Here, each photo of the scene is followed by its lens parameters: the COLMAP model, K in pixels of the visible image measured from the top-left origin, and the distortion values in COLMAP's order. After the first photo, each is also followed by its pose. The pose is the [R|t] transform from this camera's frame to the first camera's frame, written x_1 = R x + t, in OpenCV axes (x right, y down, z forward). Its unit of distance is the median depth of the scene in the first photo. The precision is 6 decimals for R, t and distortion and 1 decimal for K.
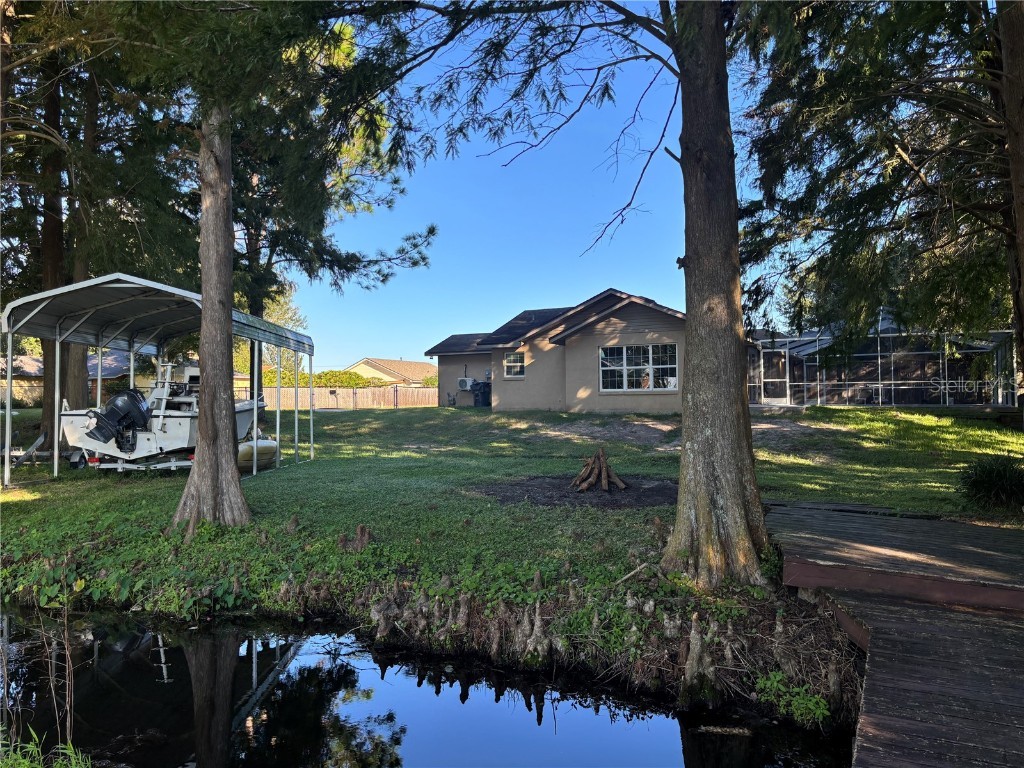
lens RADIAL K [[779.8, 0, 509.6], [0, 779.8, 388.5], [0, 0, 1]] dist [0.029810, 0.009042]
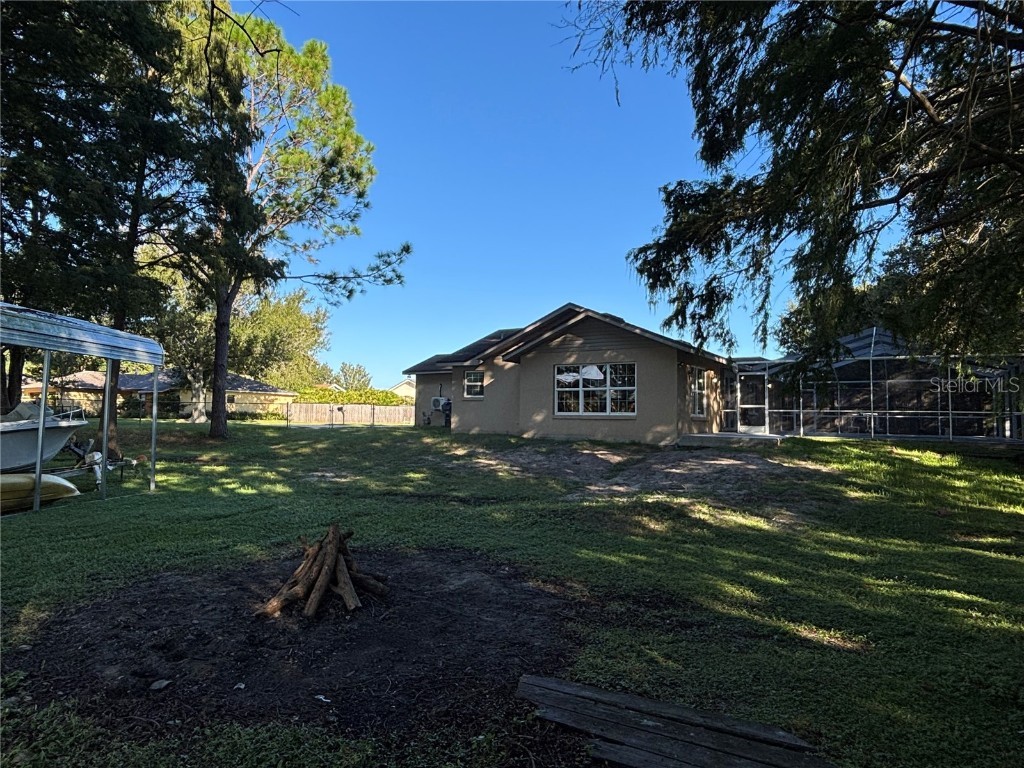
lens RADIAL K [[637.2, 0, 514.7], [0, 637.2, 382.2], [0, 0, 1]] dist [0.003987, -0.006001]
pose [[0.996794, 0.018485, -0.077850, 0.124774], [-0.021607, 0.998987, -0.039462, -0.004021], [0.077042, 0.041018, 0.996184, 0.250657]]
